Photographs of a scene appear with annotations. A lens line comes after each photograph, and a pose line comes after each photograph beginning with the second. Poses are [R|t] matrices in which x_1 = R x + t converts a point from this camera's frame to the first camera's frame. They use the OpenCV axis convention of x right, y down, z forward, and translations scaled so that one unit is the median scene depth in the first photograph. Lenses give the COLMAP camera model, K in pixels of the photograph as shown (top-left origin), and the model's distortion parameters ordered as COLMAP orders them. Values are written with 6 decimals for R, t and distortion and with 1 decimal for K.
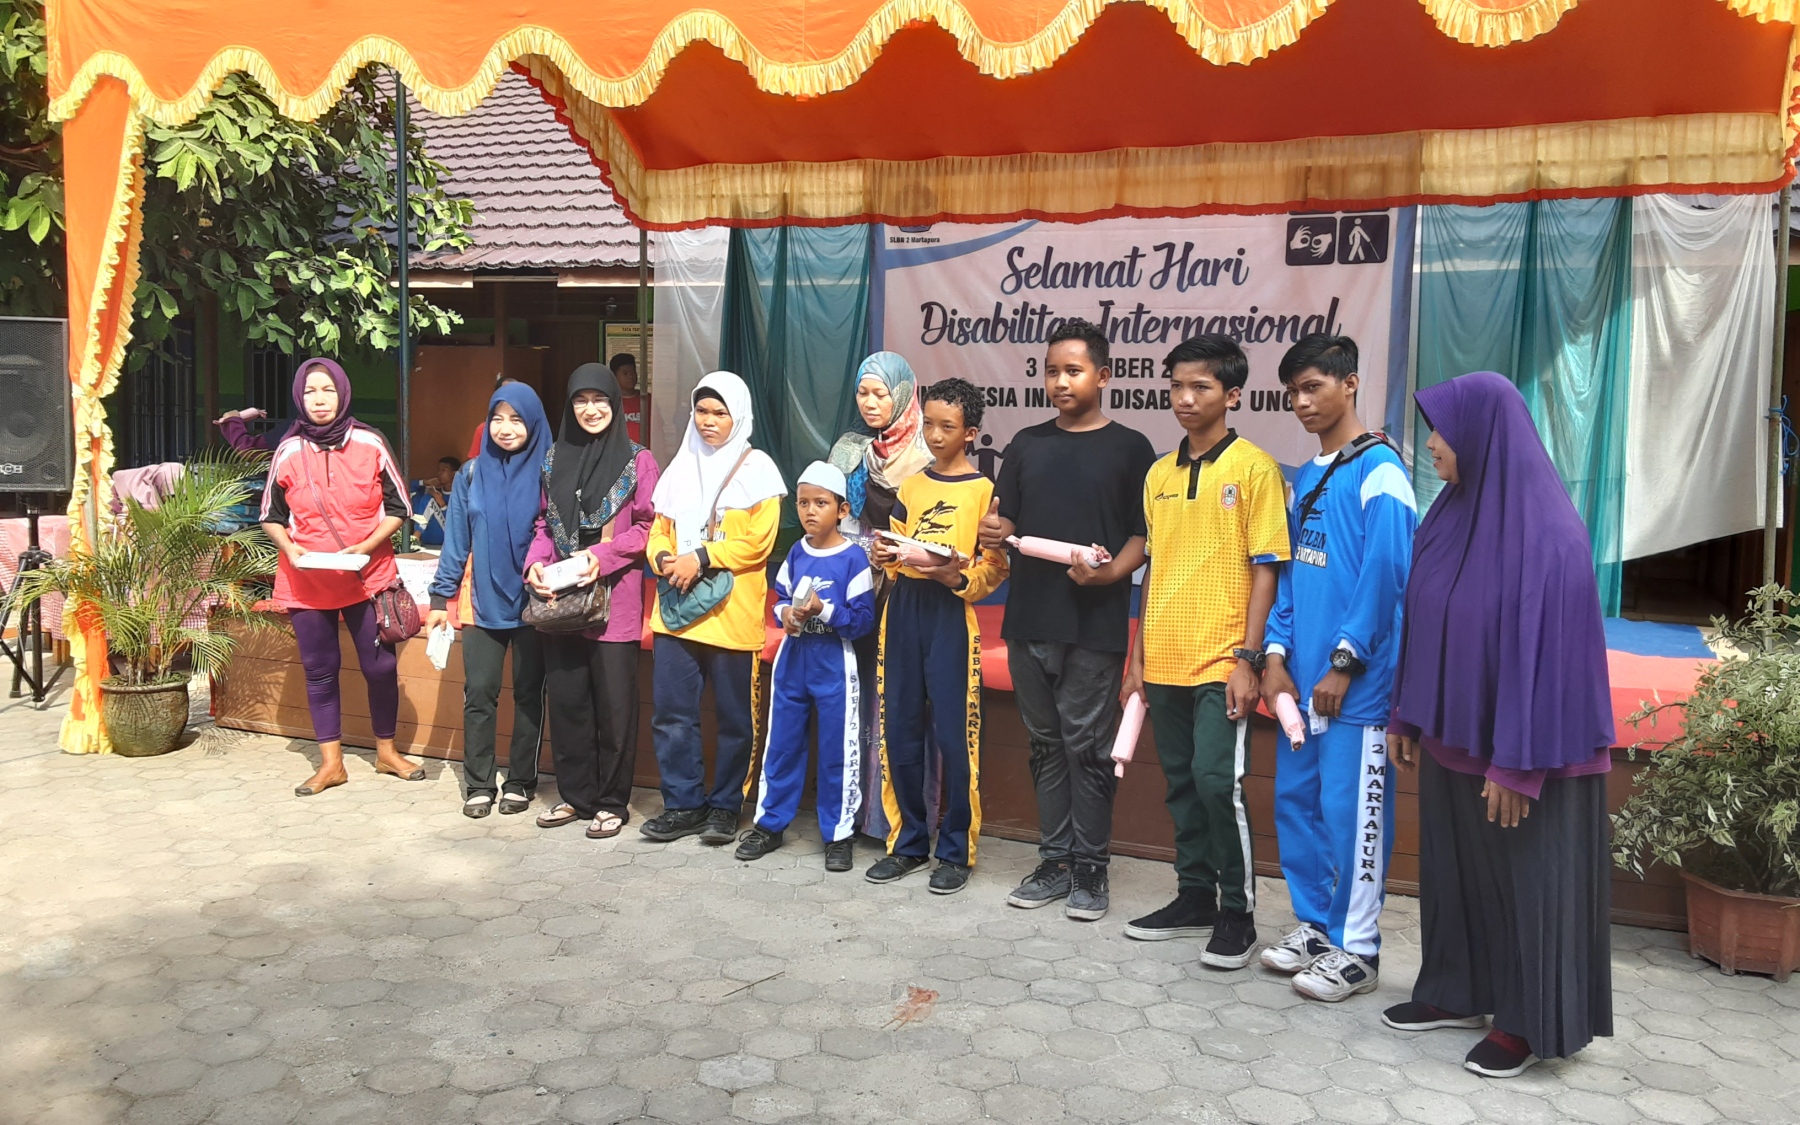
lens RADIAL K [[1477.3, 0, 914.2], [0, 1477.3, 545.5], [0, 0, 1]] dist [0.139138, -0.210472]
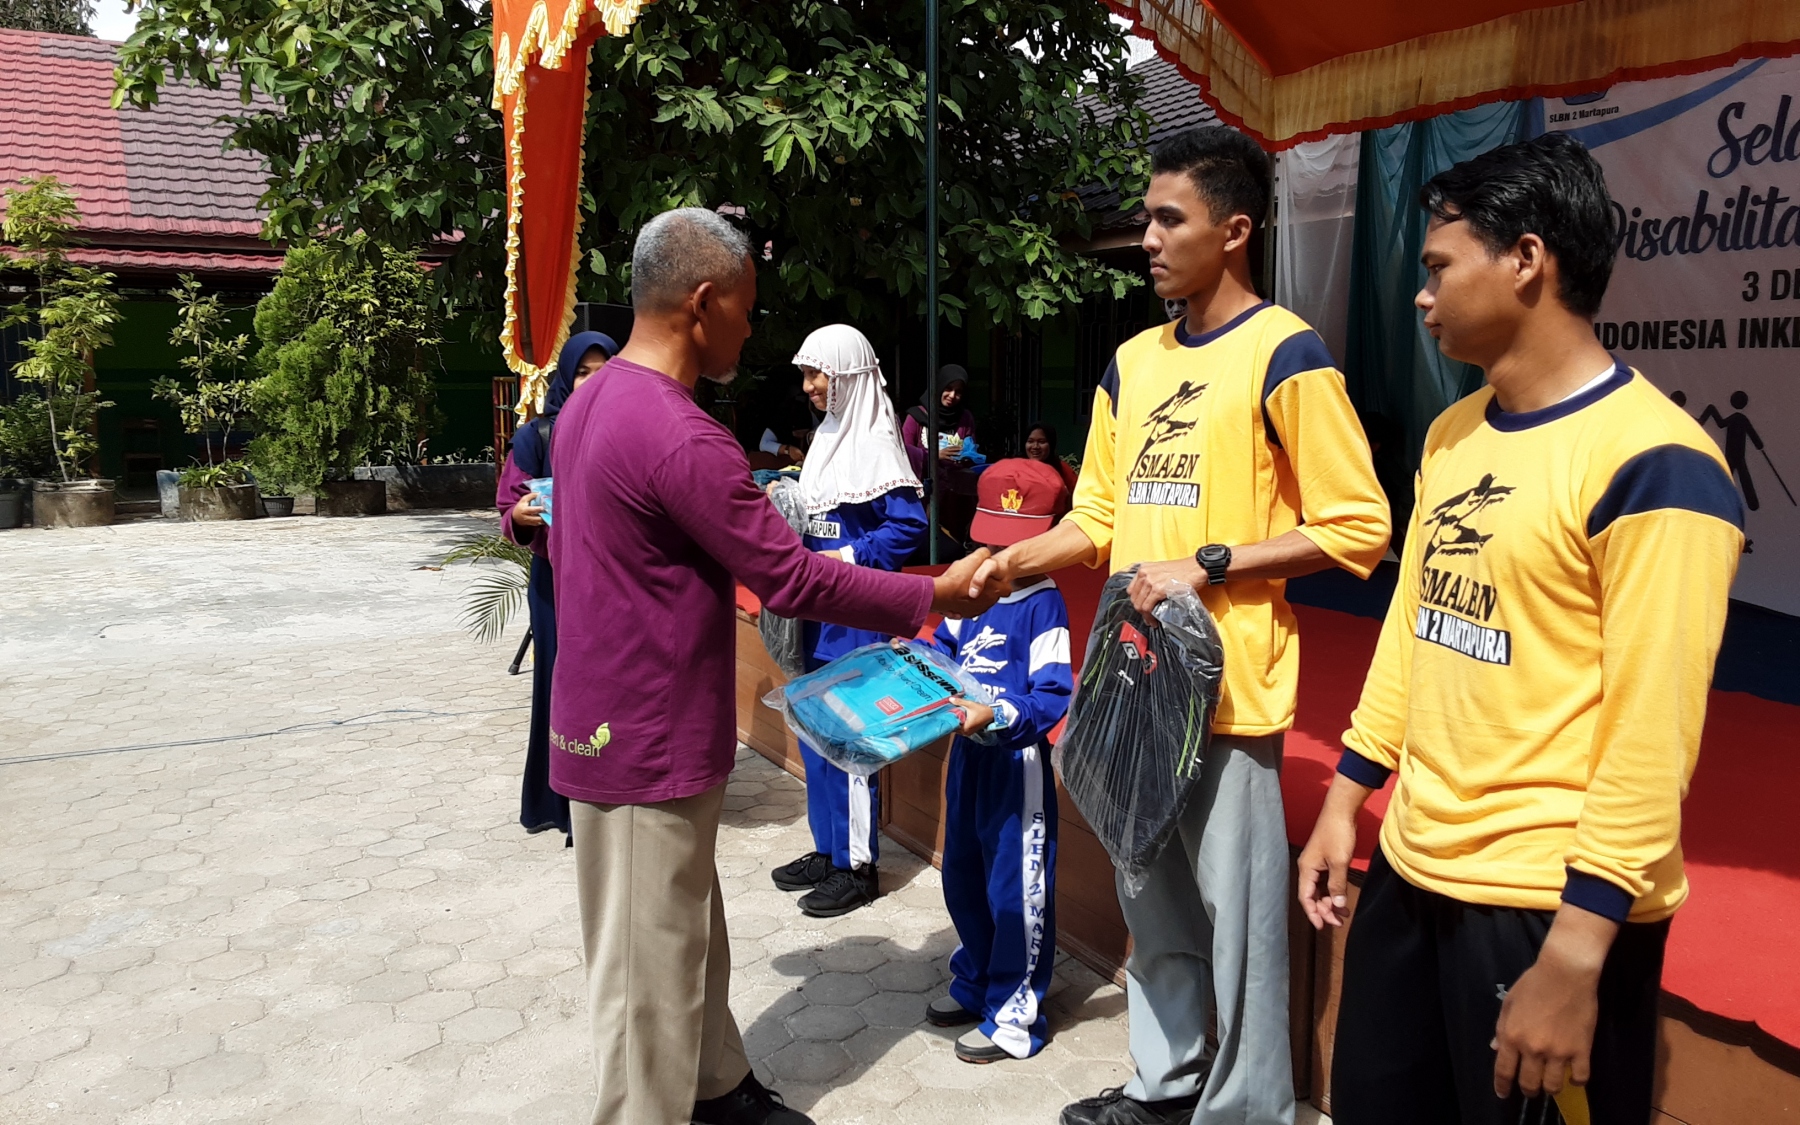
lens RADIAL K [[1447.9, 0, 913.3], [0, 1447.9, 551.3], [0, 0, 1]] dist [0.123565, -0.160622]
pose [[0.769725, 0.052507, -0.636212, 0.222513], [-0.033603, 0.998563, 0.041757, -0.020114], [0.637490, -0.010763, 0.770383, 0.274872]]
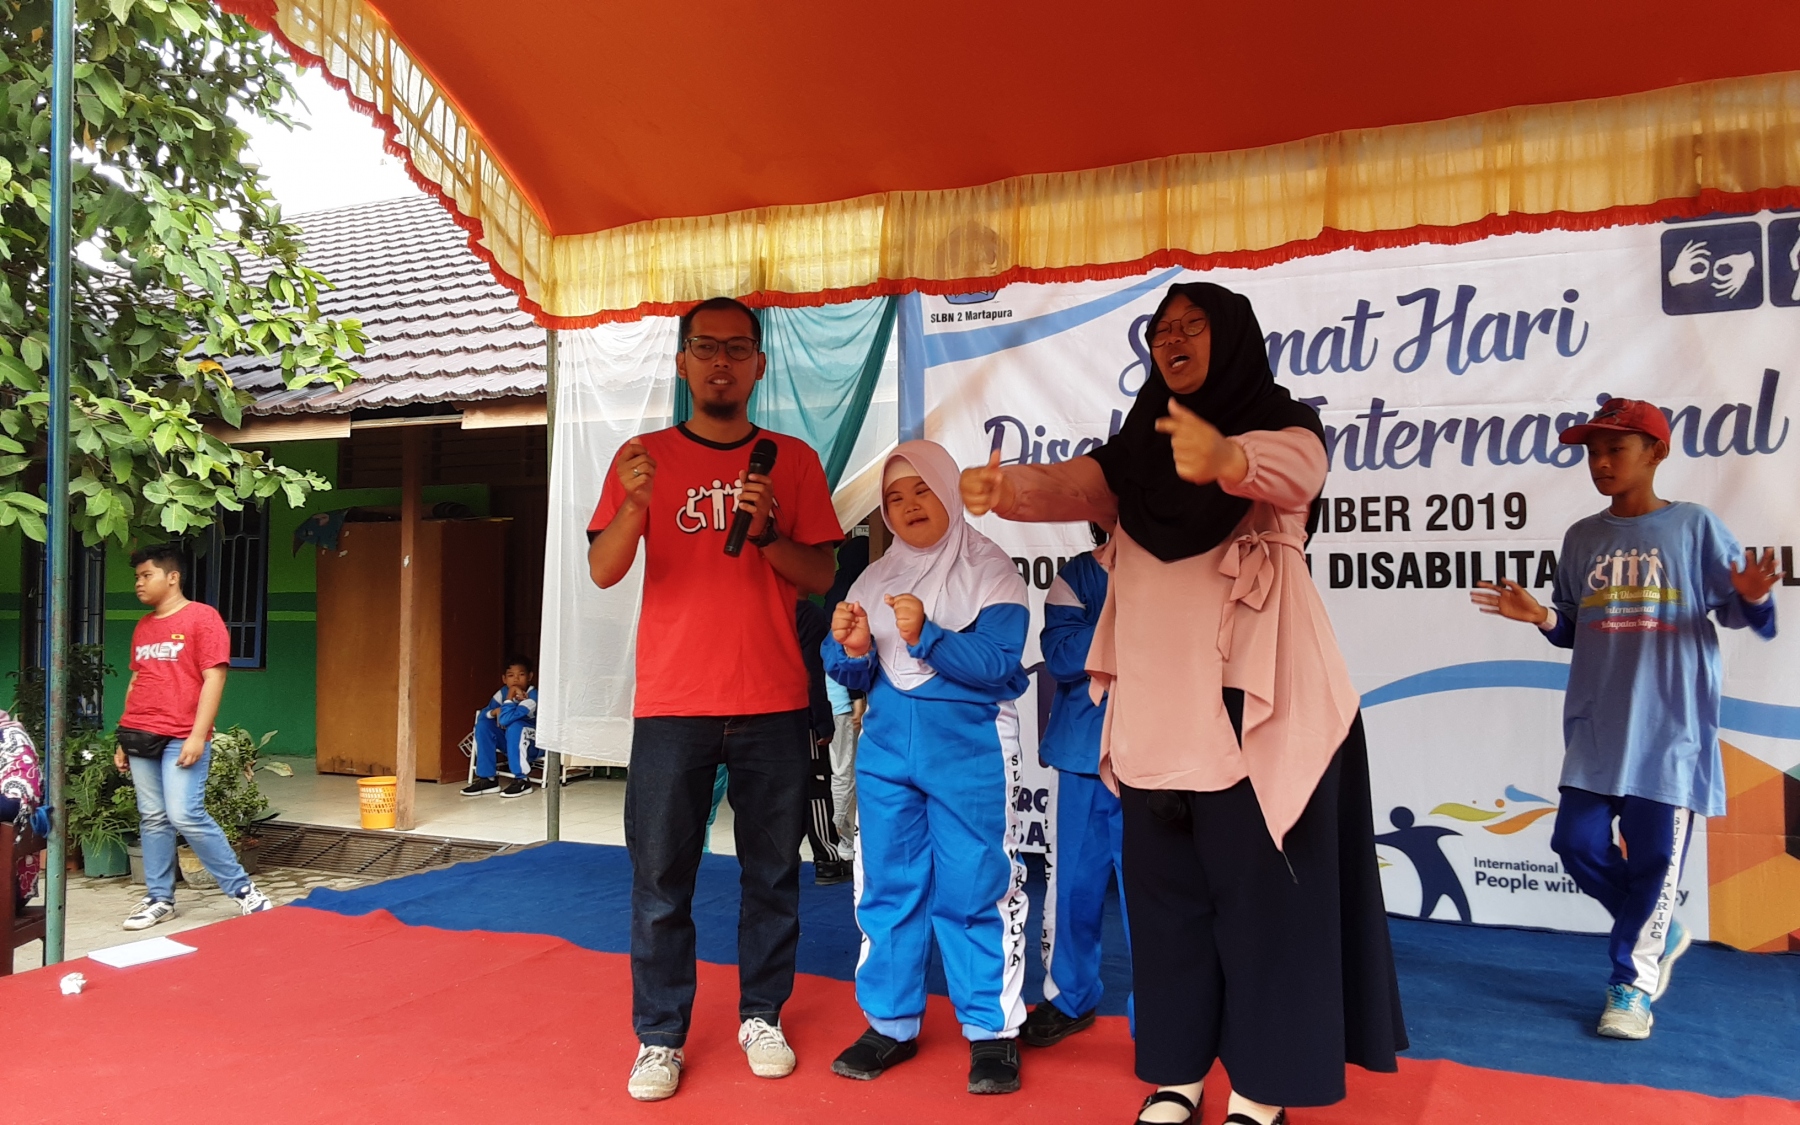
lens RADIAL K [[1505.5, 0, 896.0], [0, 1505.5, 532.2], [0, 0, 1]] dist [0.176060, -0.285745]
pose [[0.996109, -0.029943, -0.082888, 0.019106], [0.019277, 0.991765, -0.126613, -0.044878], [0.085996, 0.124522, 0.988483, 0.427558]]
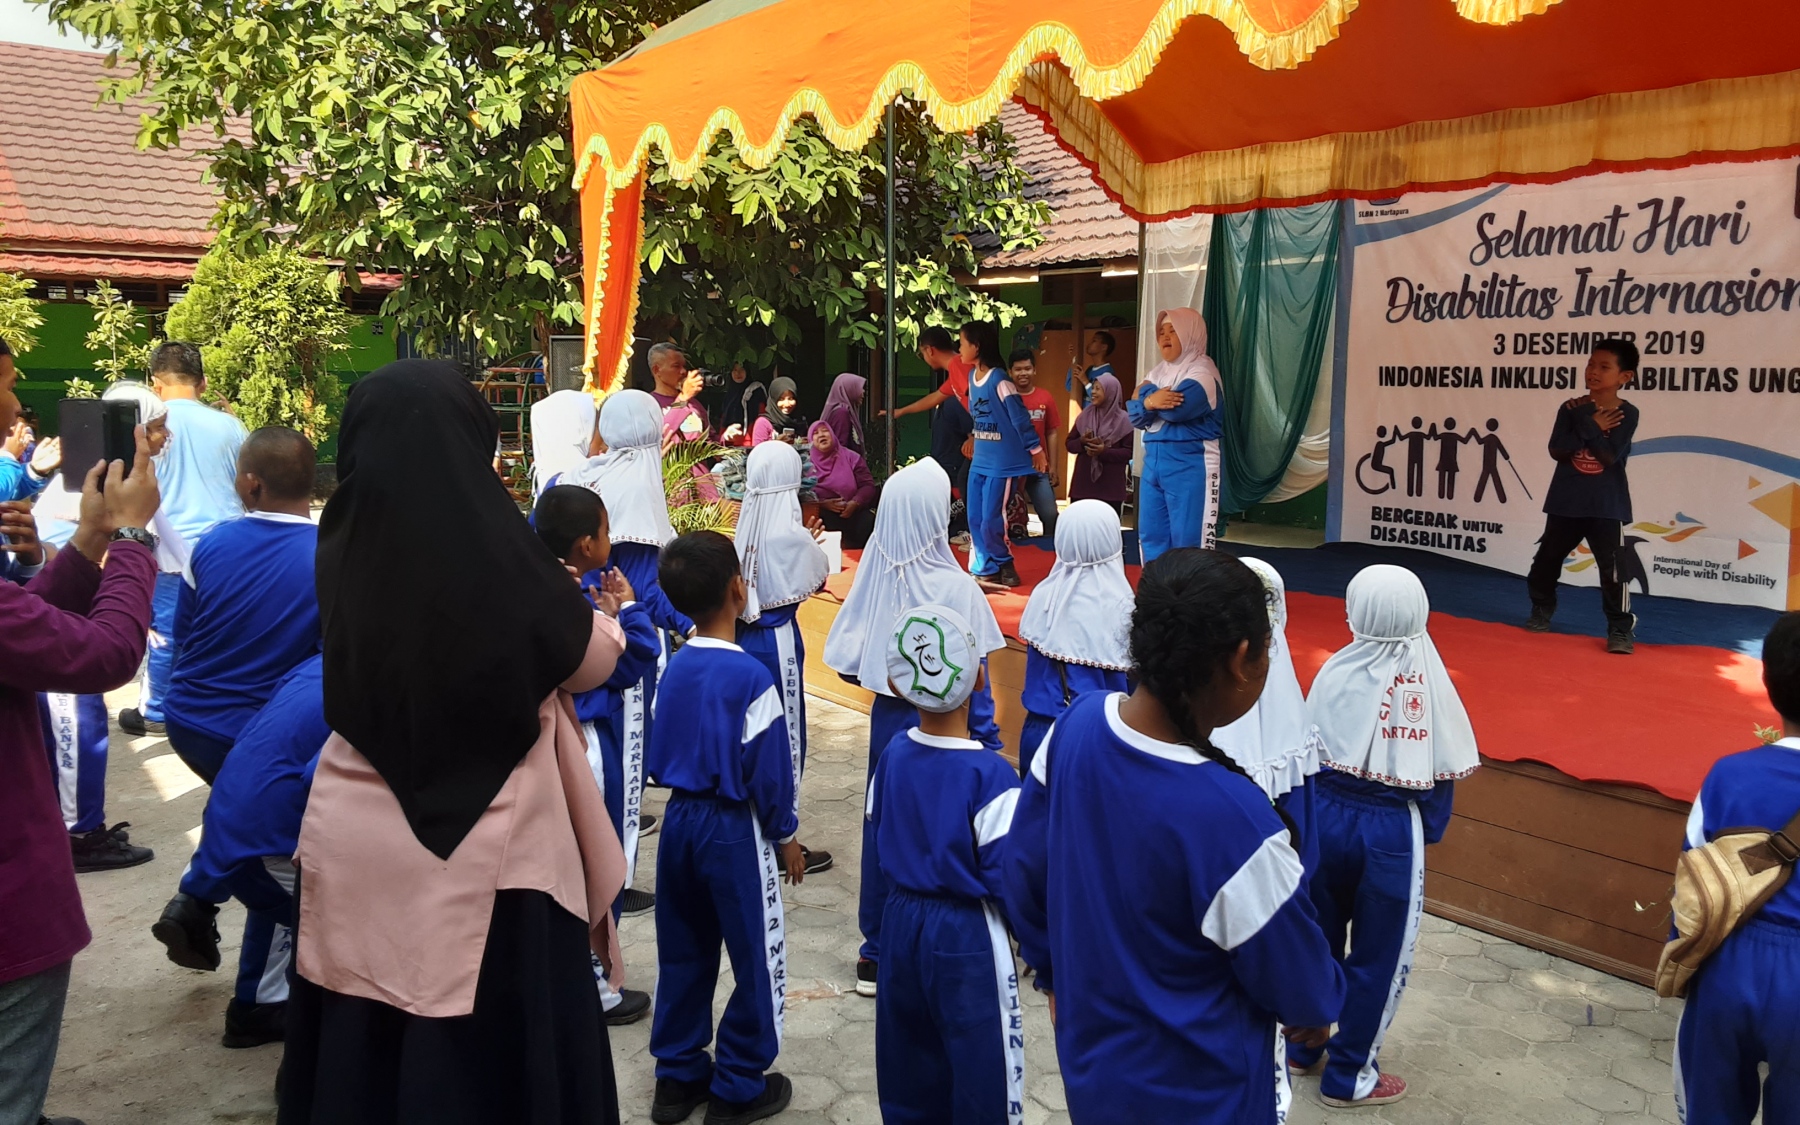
lens RADIAL K [[1516.5, 0, 876.5], [0, 1516.5, 539.2], [0, 0, 1]] dist [0.108594, -0.163242]
pose [[0.840922, 0.045577, -0.539234, 0.280484], [-0.037472, 0.998959, 0.025997, -0.011699], [0.539858, -0.001655, 0.841755, 0.000555]]
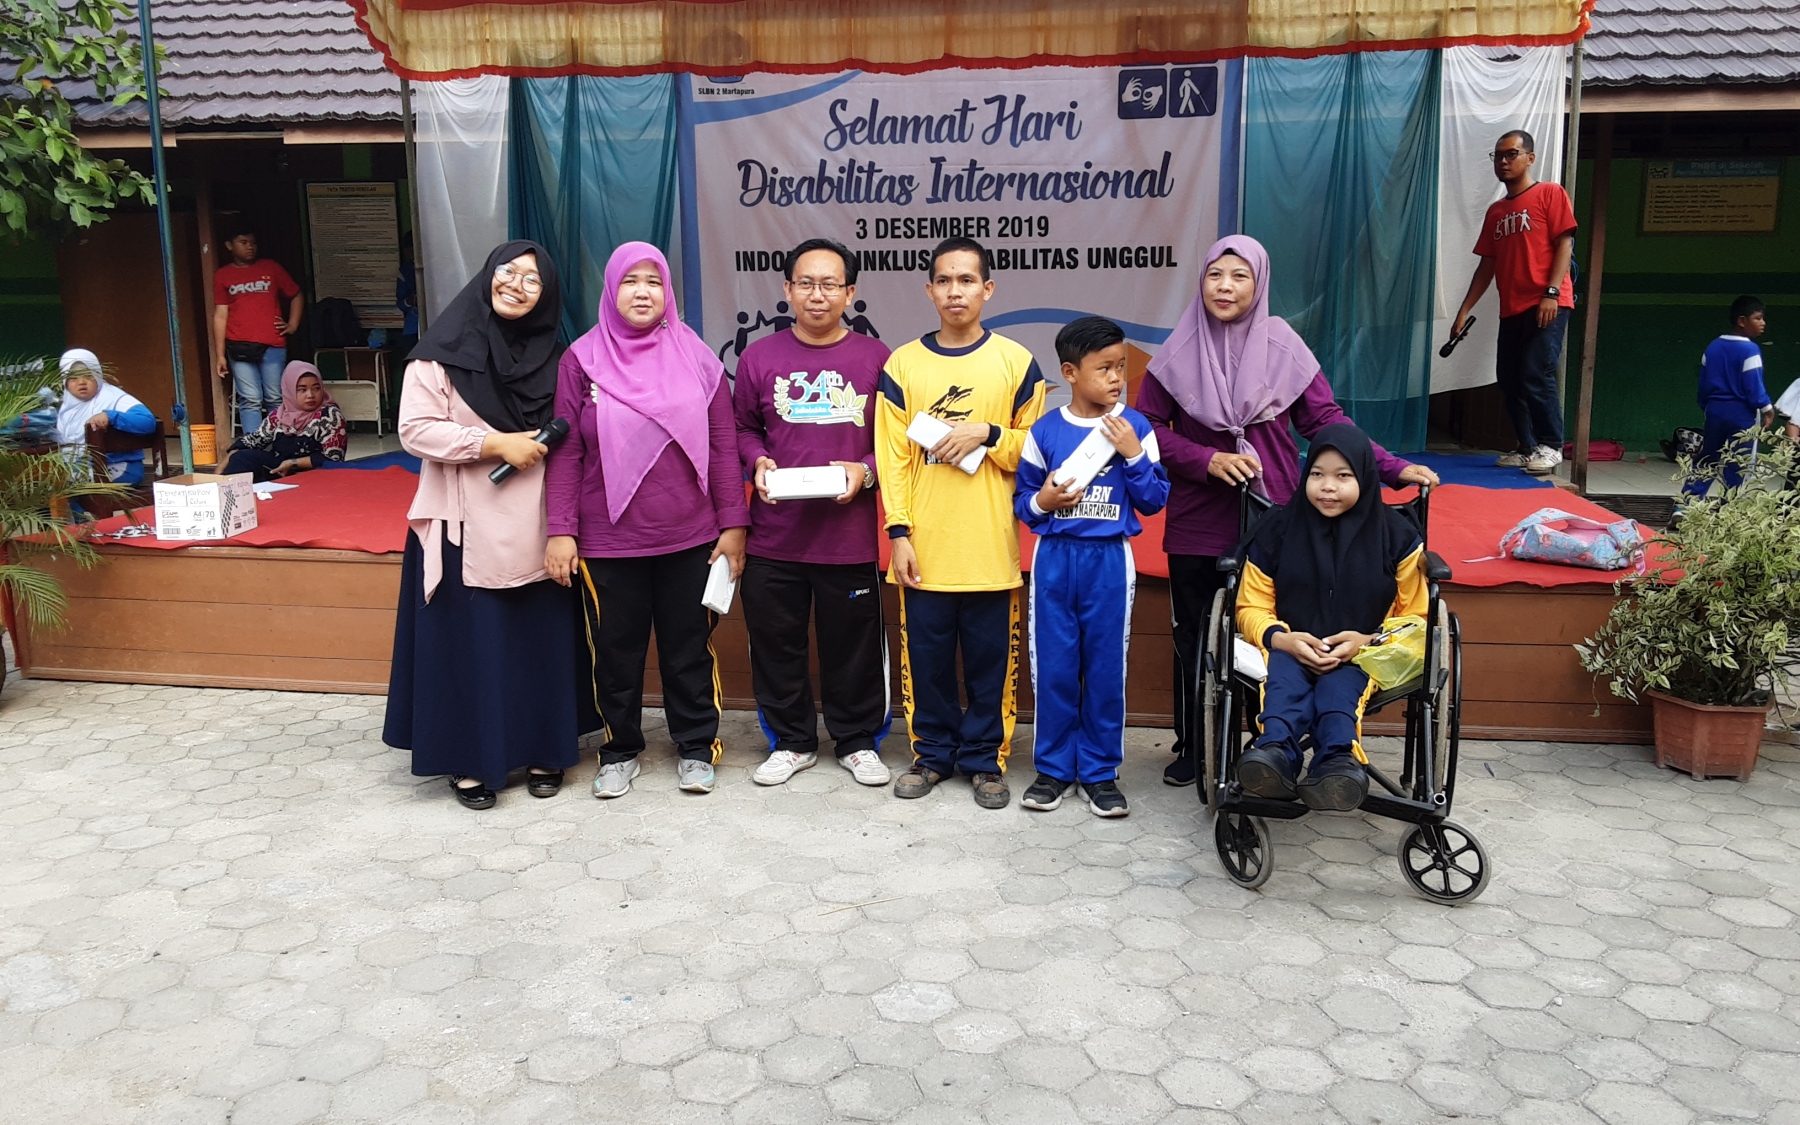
lens RADIAL K [[1477.3, 0, 914.2], [0, 1477.3, 545.5], [0, 0, 1]] dist [0.139138, -0.210472]
pose [[0.970790, -0.073722, 0.228325, -0.126539], [0.051448, 0.993451, 0.102021, -0.013491], [-0.234351, -0.087294, 0.968225, 0.043416]]
